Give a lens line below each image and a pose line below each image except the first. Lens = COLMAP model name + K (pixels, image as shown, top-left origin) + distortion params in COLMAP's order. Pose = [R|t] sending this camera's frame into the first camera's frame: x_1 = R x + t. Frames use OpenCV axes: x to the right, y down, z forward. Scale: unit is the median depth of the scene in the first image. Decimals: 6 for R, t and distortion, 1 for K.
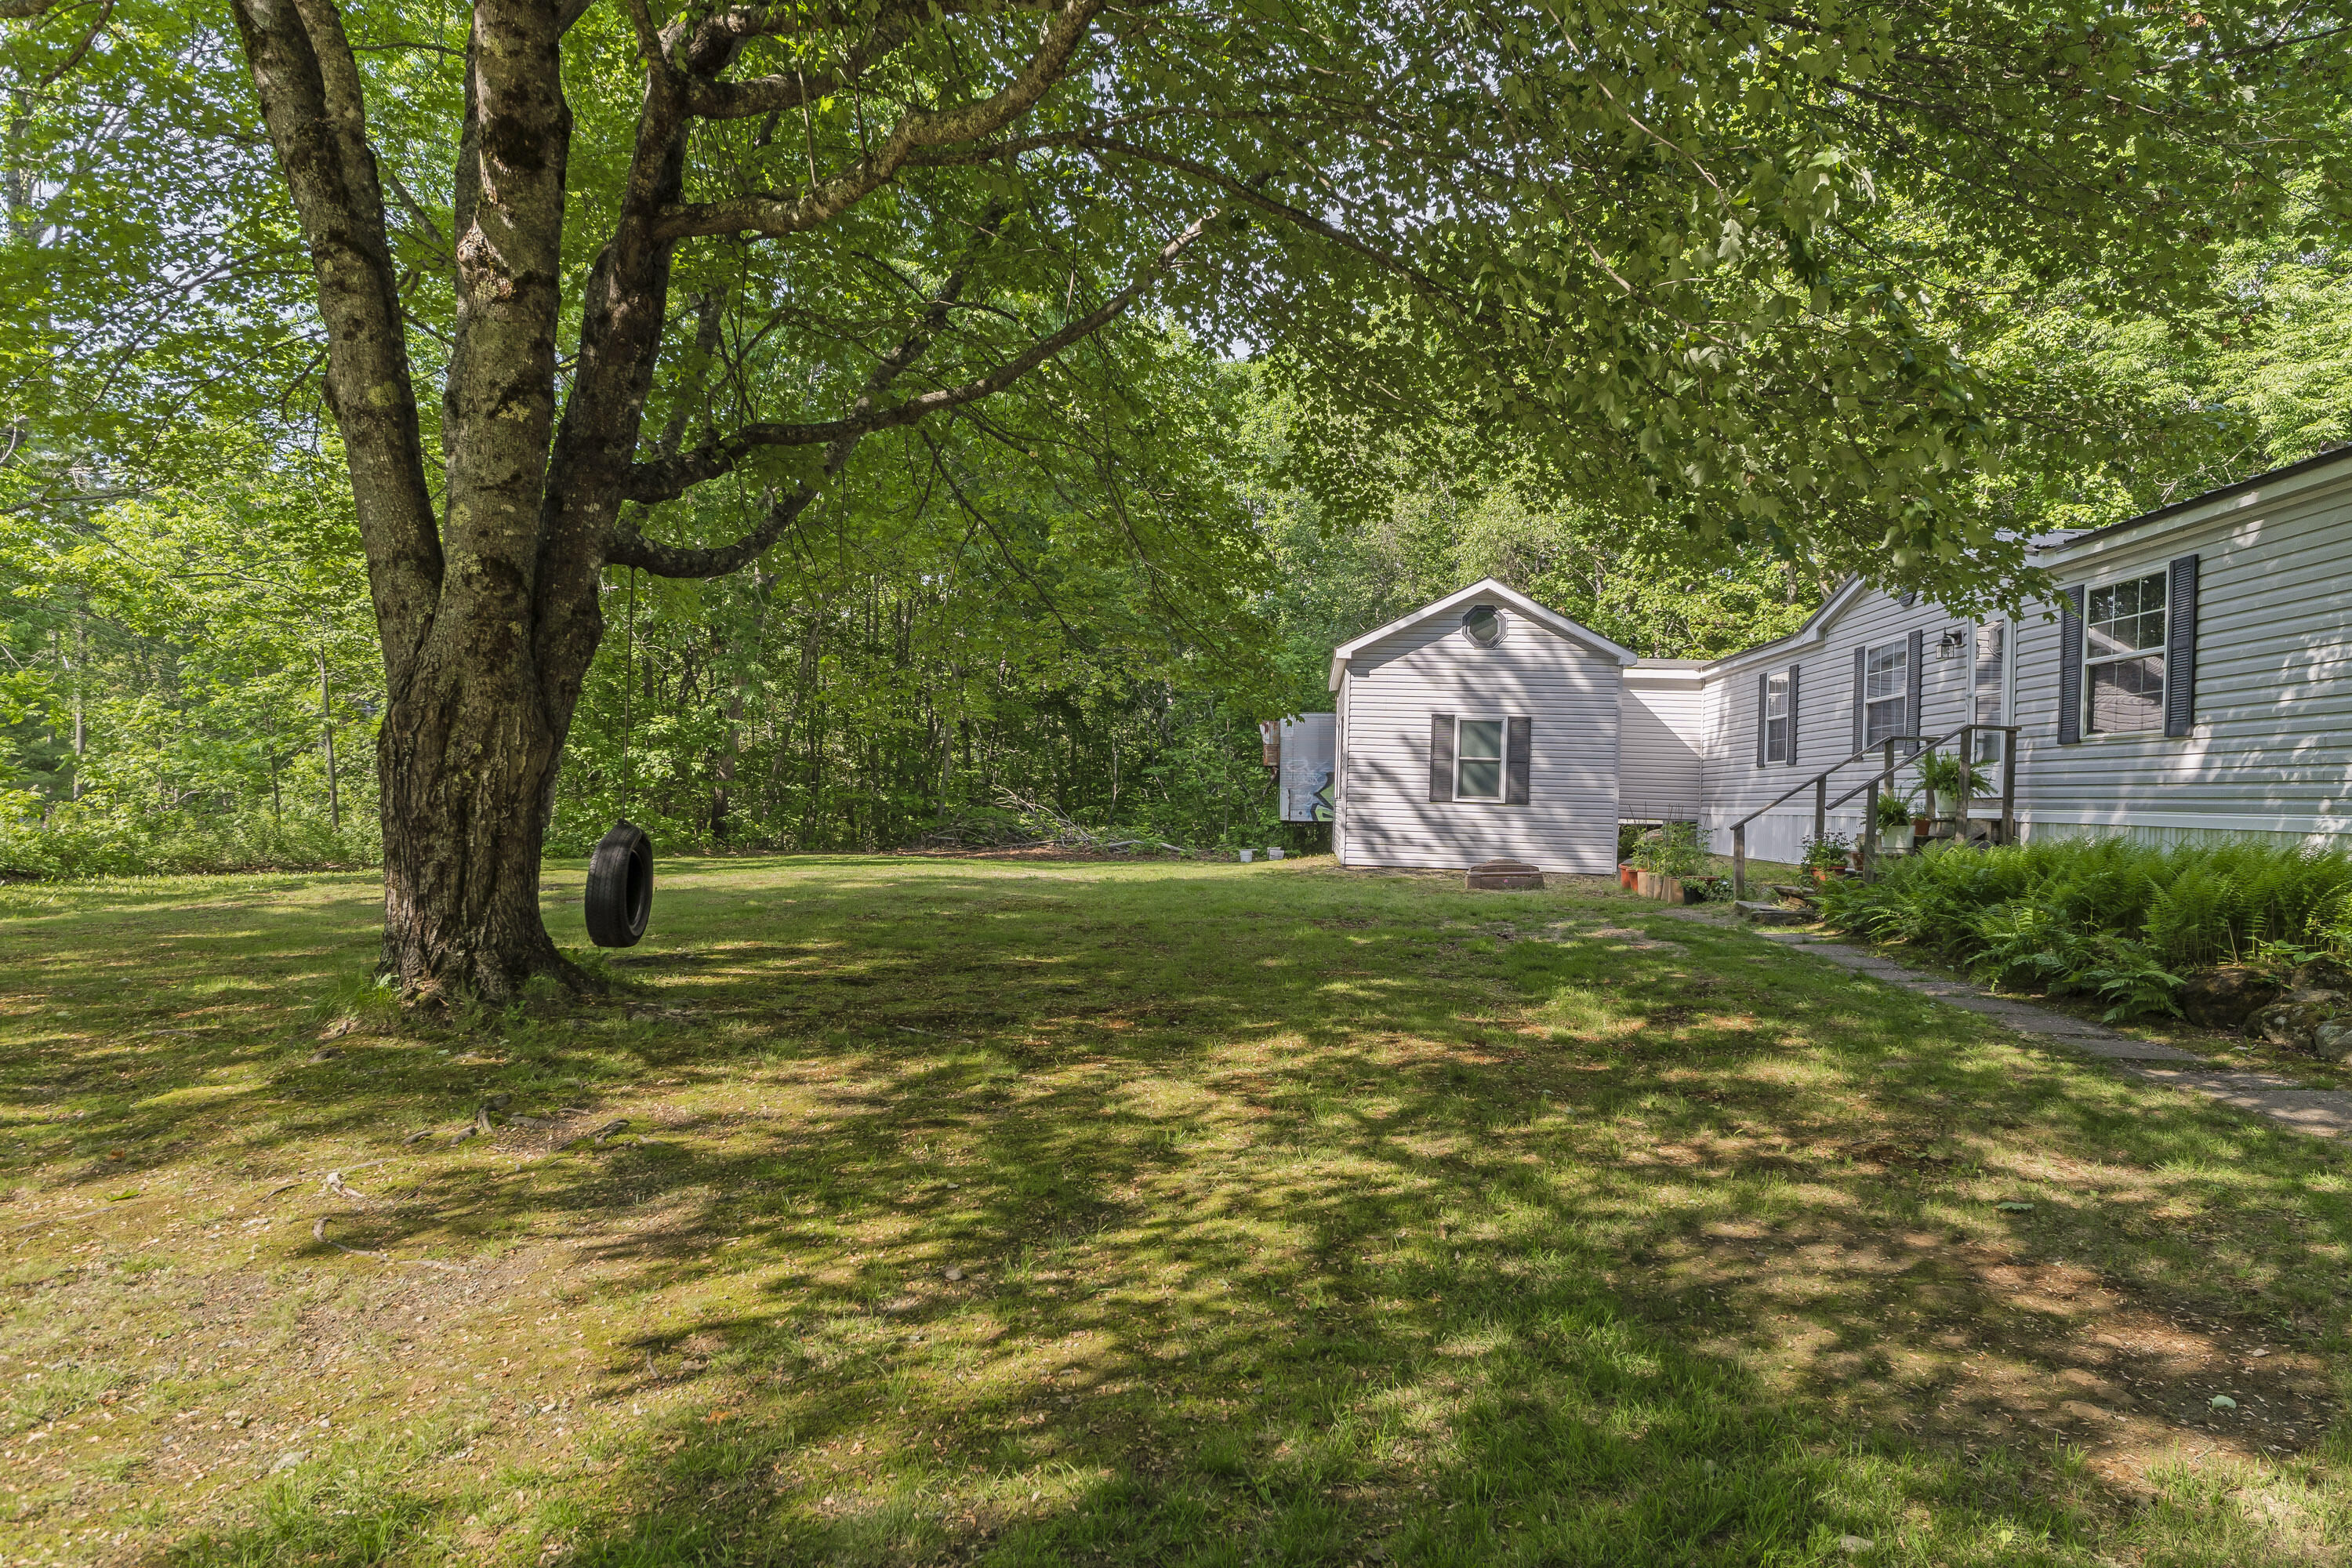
lens RADIAL K [[1356.2, 0, 1176.0], [0, 1356.2, 784.0], [0, 0, 1]] dist [0.029712, -0.000096]
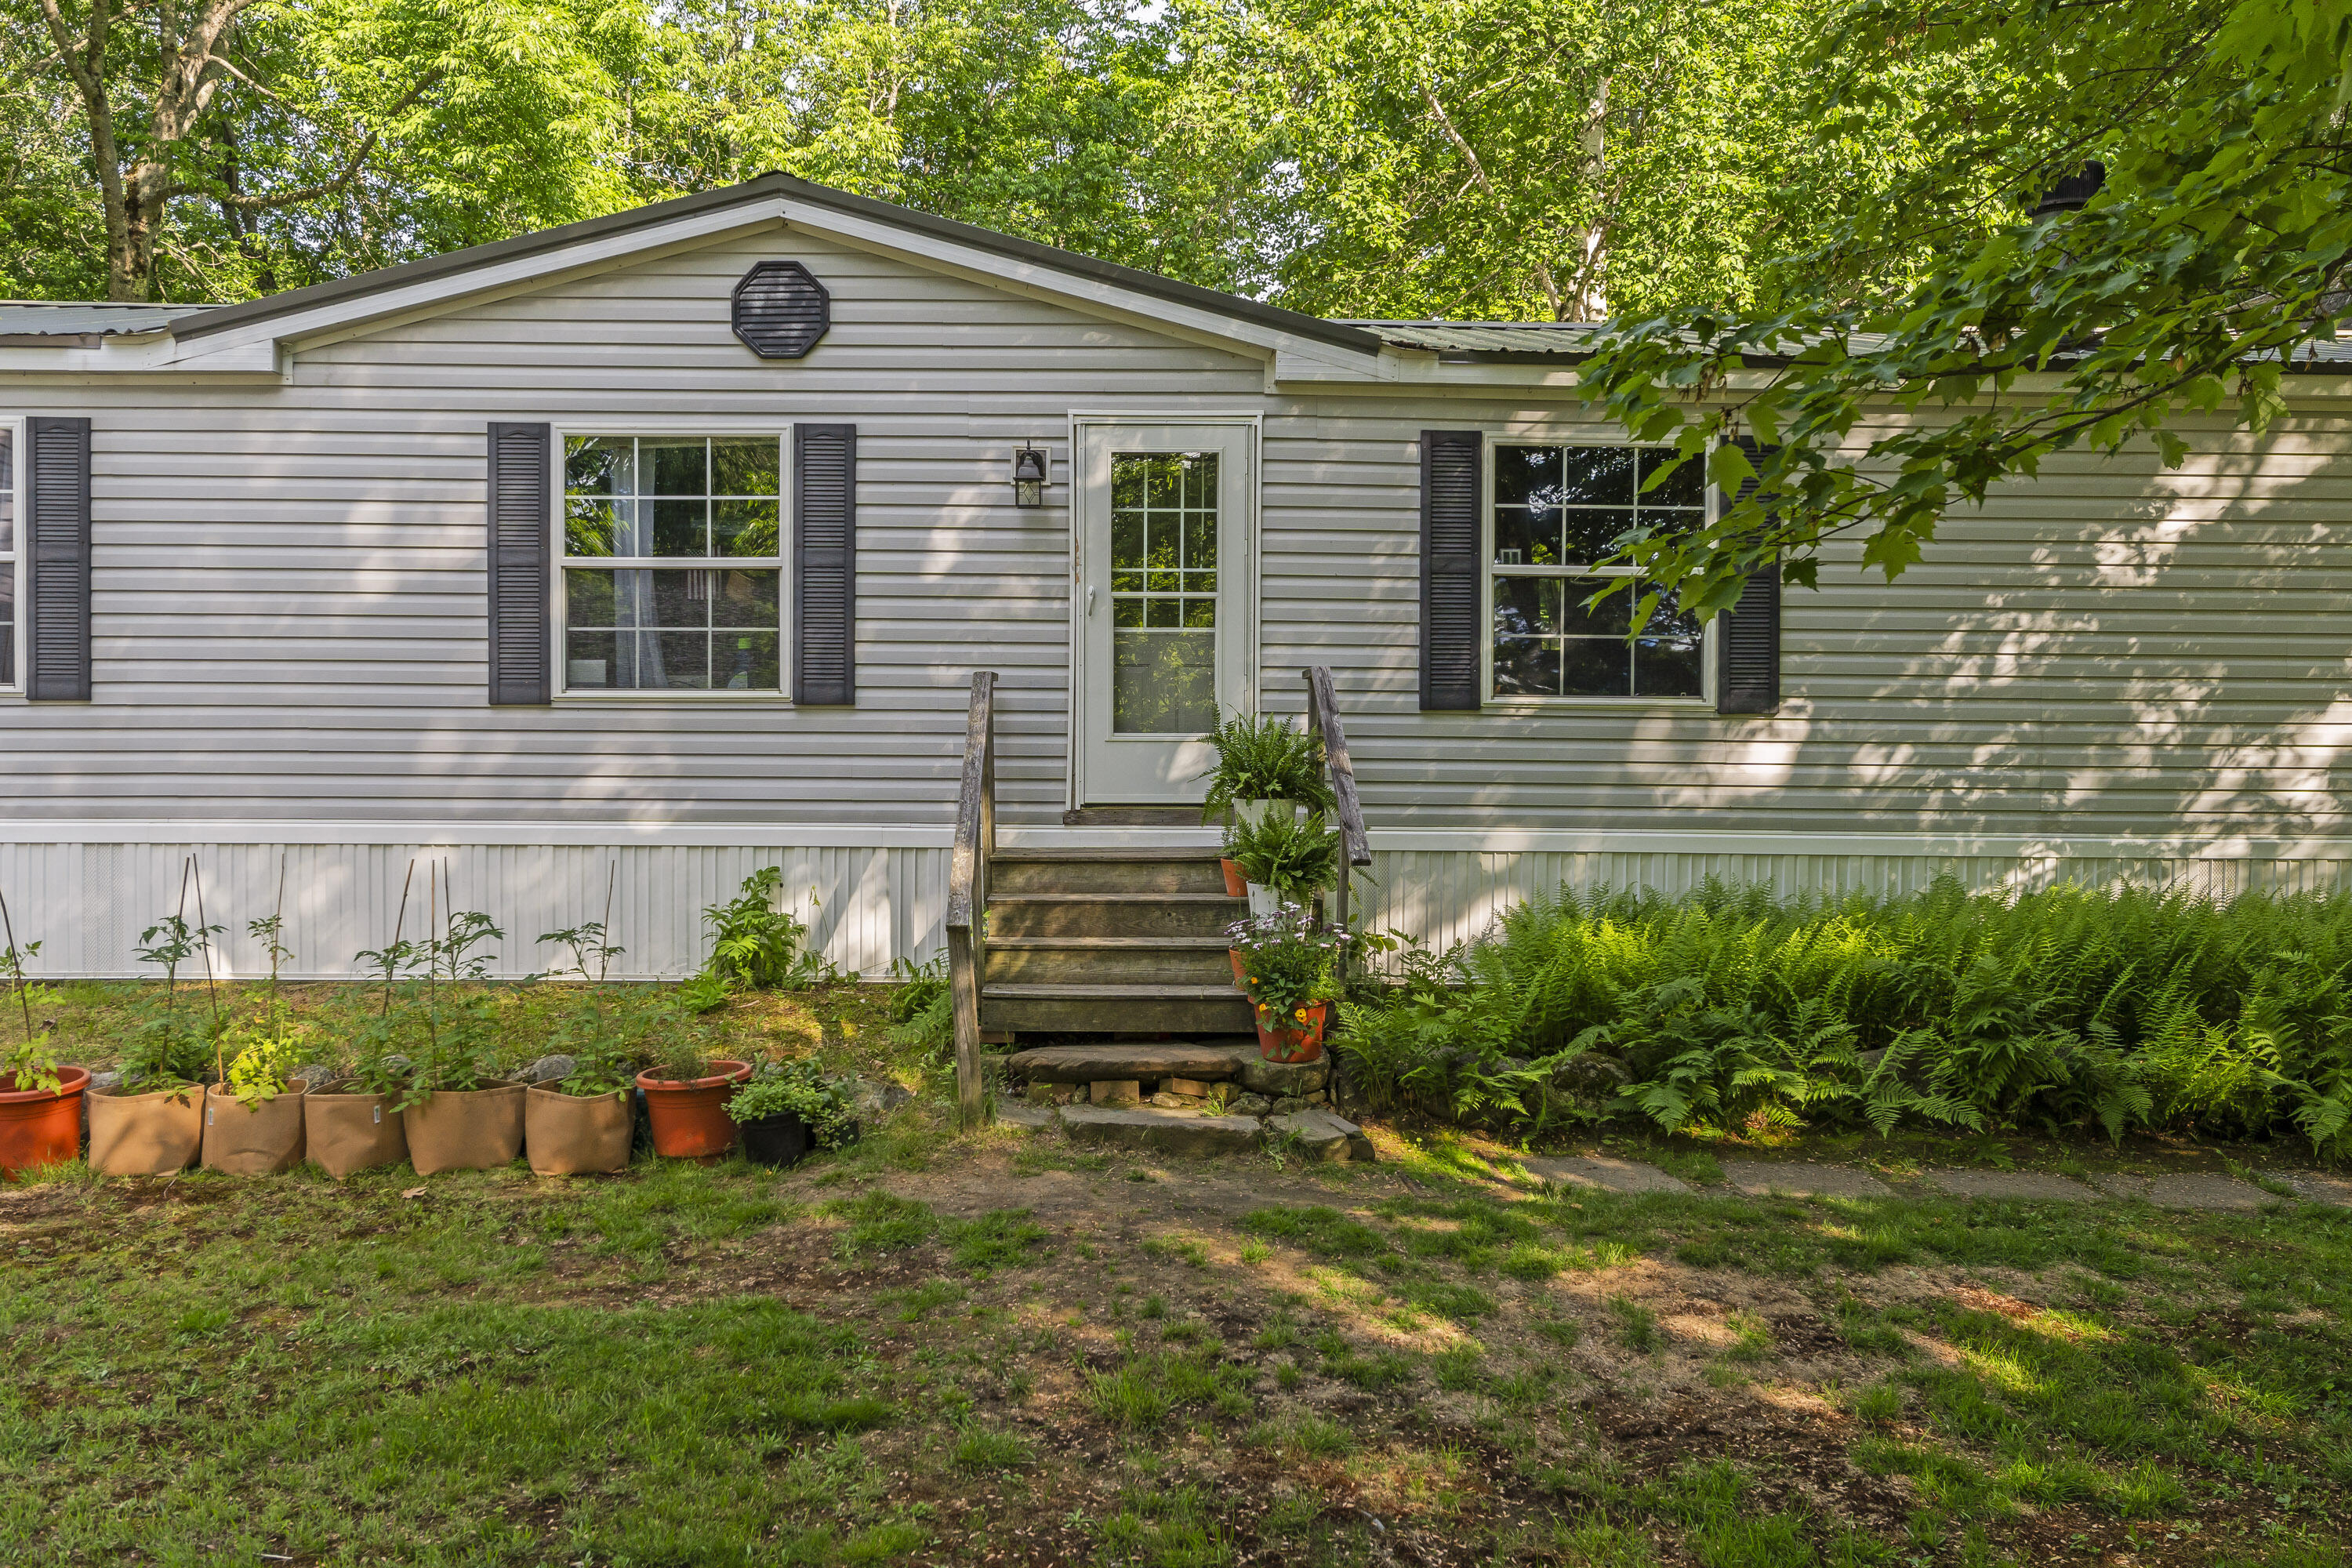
lens RADIAL K [[2037.0, 0, 1177.0], [0, 2037.0, 772.4], [0, 0, 1]] dist [-0.001503, 0.001429]
pose [[-0.119917, -0.061973, 0.990848, -0.093719], [-0.020316, 0.997994, 0.059961, -0.029206], [-0.992576, -0.012940, -0.120935, 0.680751]]
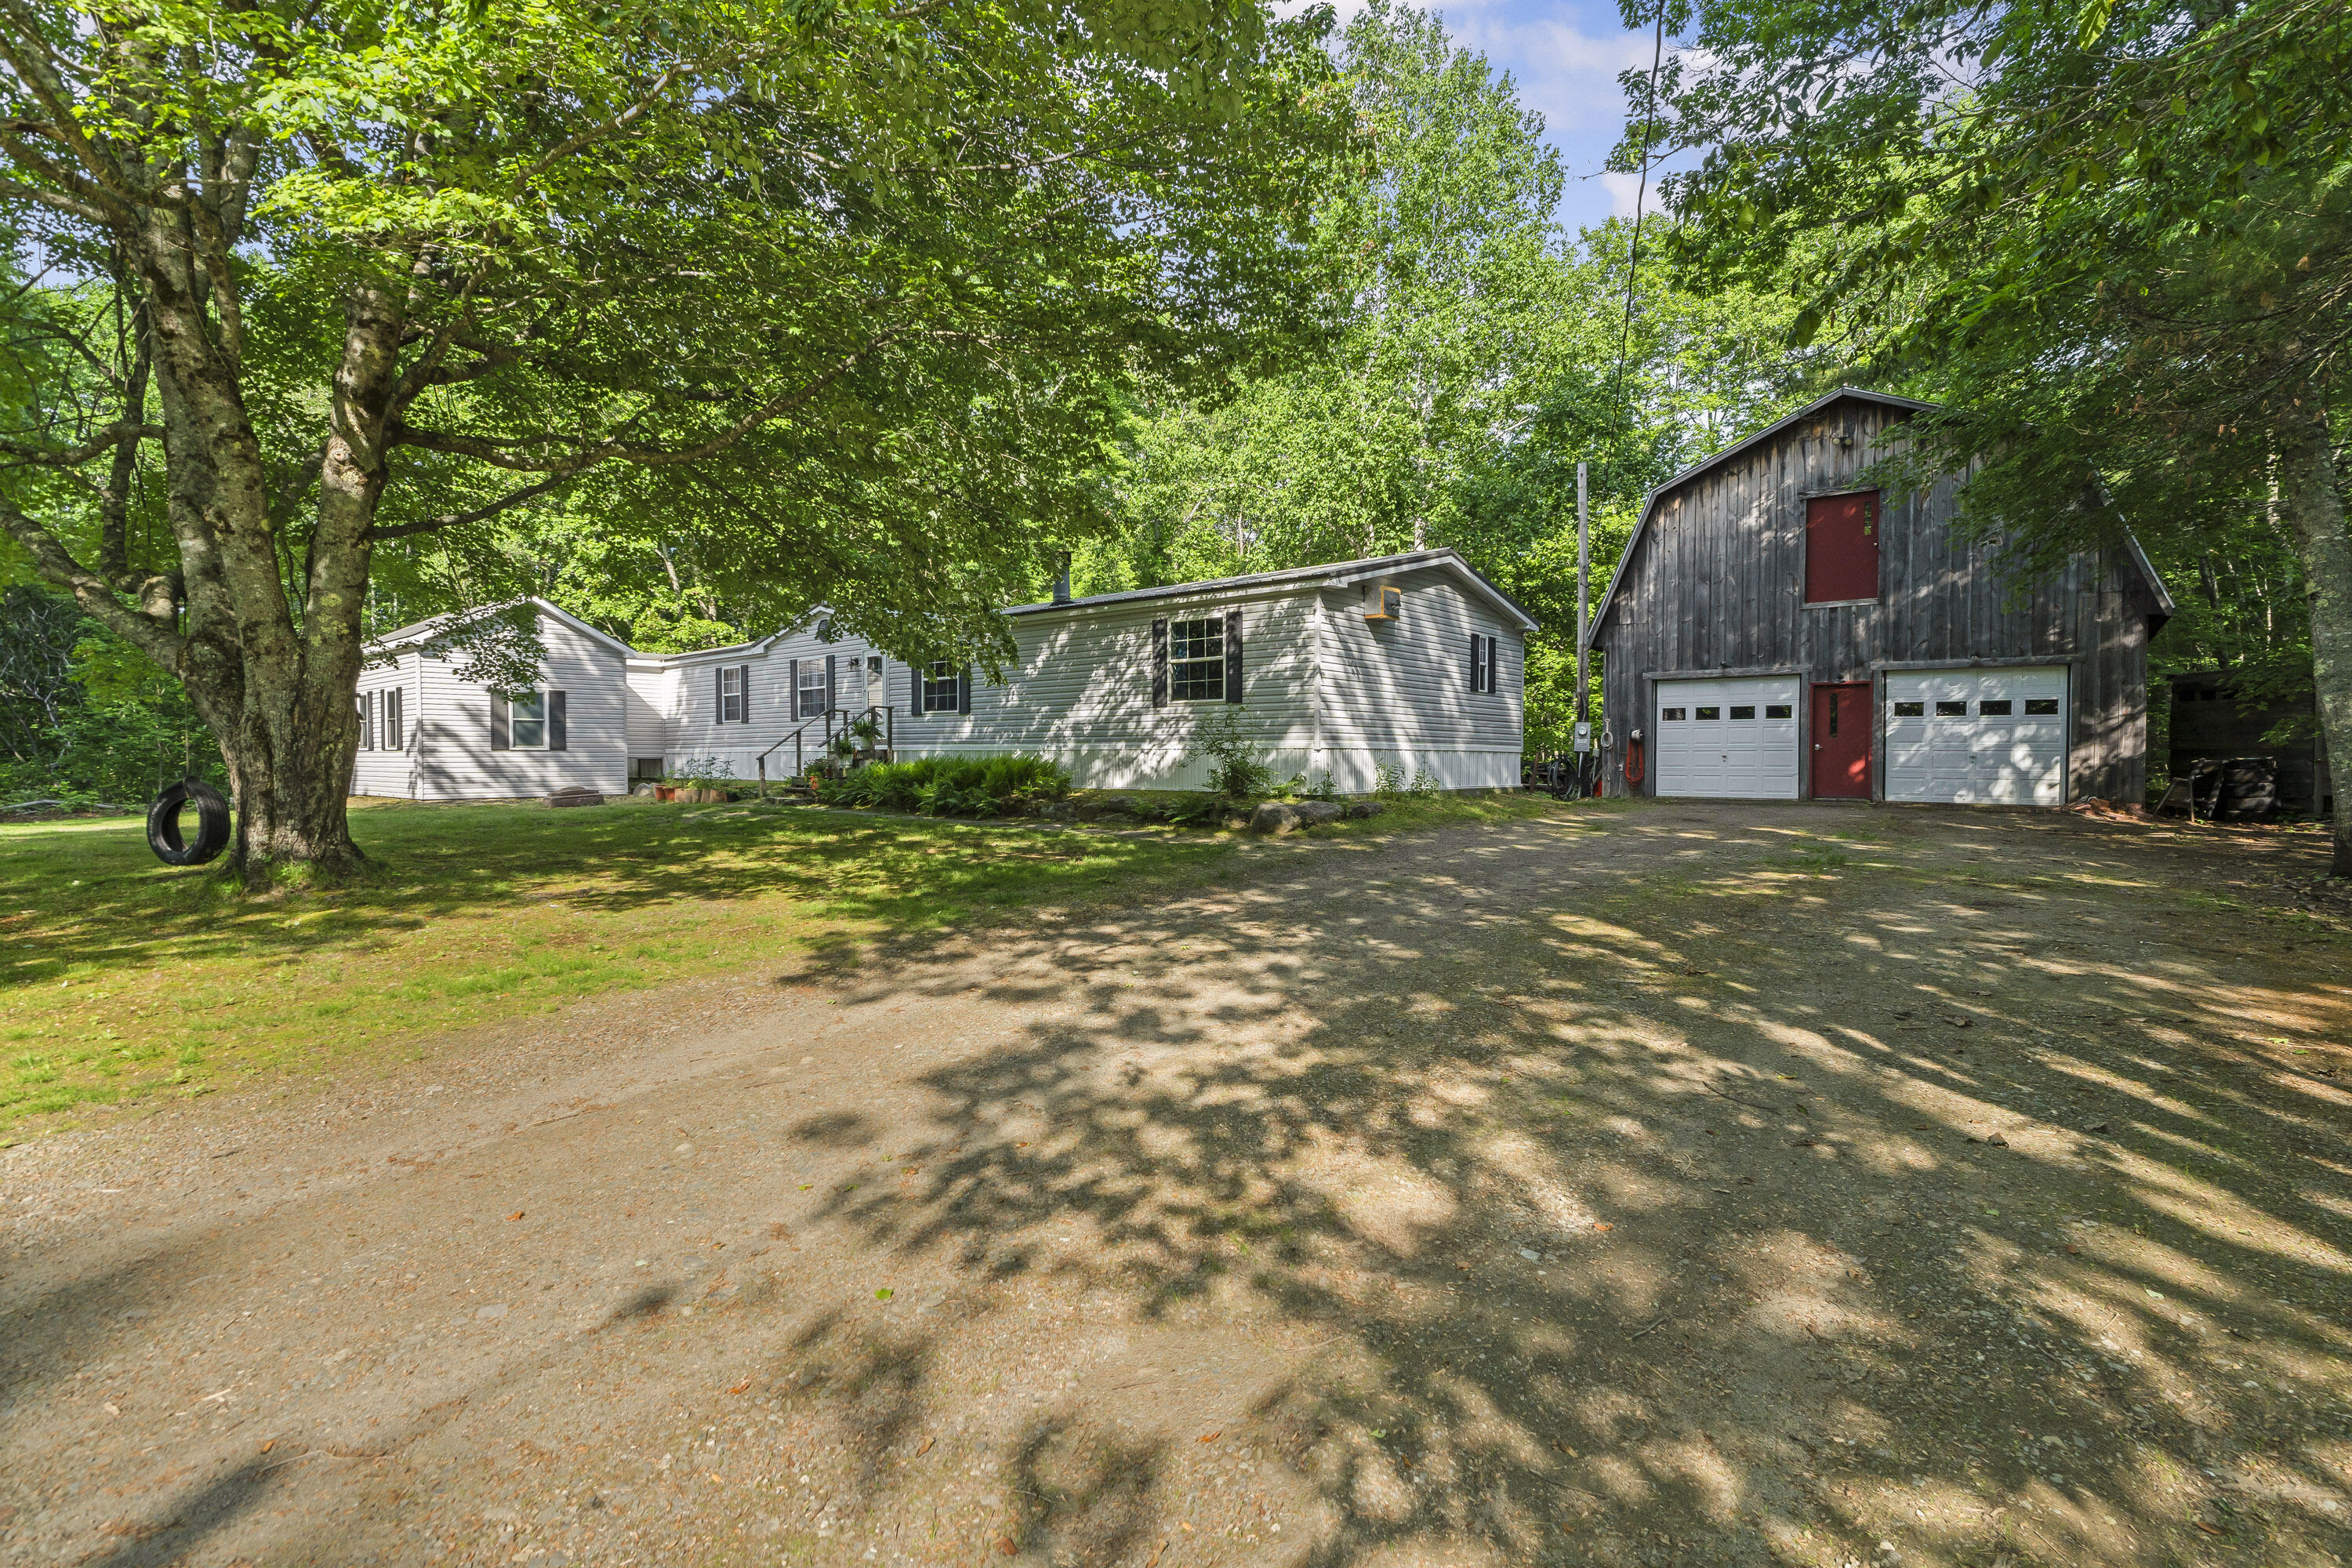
lens RADIAL K [[1139.5, 0, 1154.7], [0, 1139.5, 775.8], [0, 0, 1]] dist [0.001237, -0.000175]
pose [[0.587072, -0.043633, 0.808358, -0.354152], [0.011085, 0.998886, 0.045867, -0.008244], [-0.809458, -0.017966, 0.586902, -0.233933]]
